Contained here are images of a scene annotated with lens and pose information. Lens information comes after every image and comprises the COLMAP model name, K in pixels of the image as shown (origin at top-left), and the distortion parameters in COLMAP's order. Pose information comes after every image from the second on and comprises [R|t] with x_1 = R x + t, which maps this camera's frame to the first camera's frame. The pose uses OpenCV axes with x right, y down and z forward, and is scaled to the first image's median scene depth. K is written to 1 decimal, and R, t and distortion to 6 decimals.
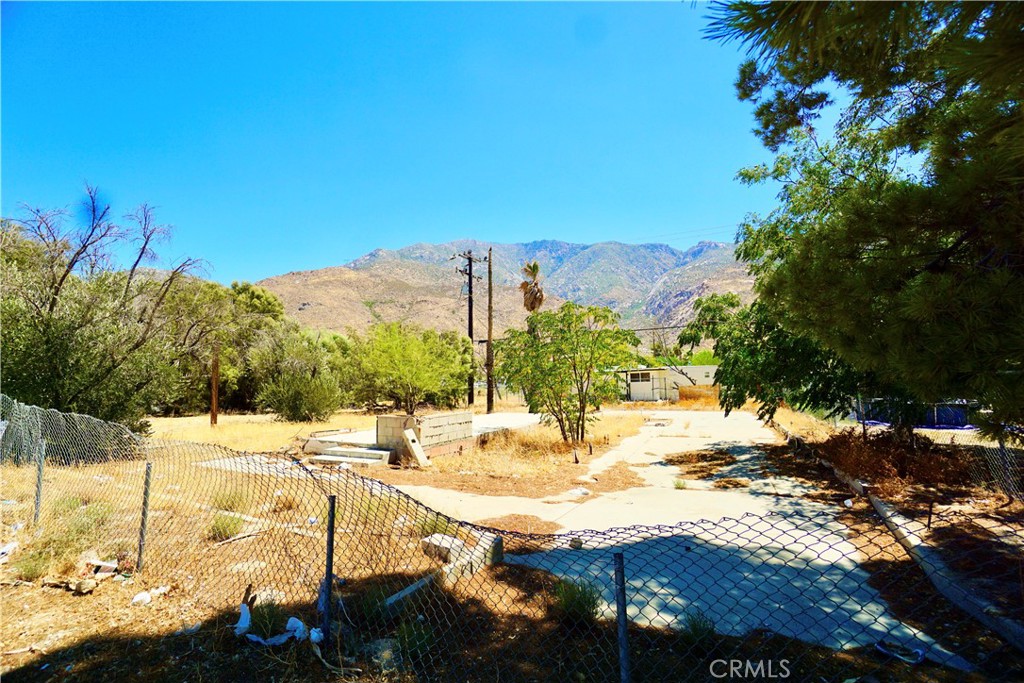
lens RADIAL K [[452.2, 0, 495.7], [0, 452.2, 337.7], [0, 0, 1]] dist [-0.065885, 0.025605]
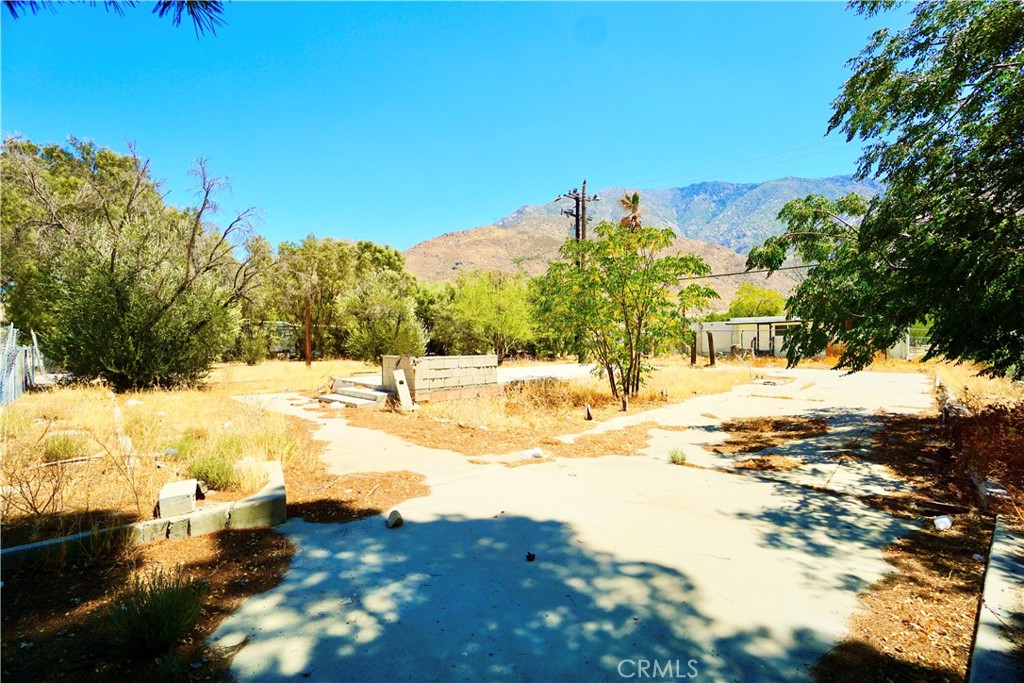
lens RADIAL K [[452.2, 0, 495.7], [0, 452.2, 337.7], [0, 0, 1]] dist [-0.065885, 0.025605]
pose [[0.946750, 0.011315, -0.321771, 0.085244], [0.020188, 0.995330, 0.094400, 0.017138], [0.321336, -0.095869, 0.942100, 0.064141]]
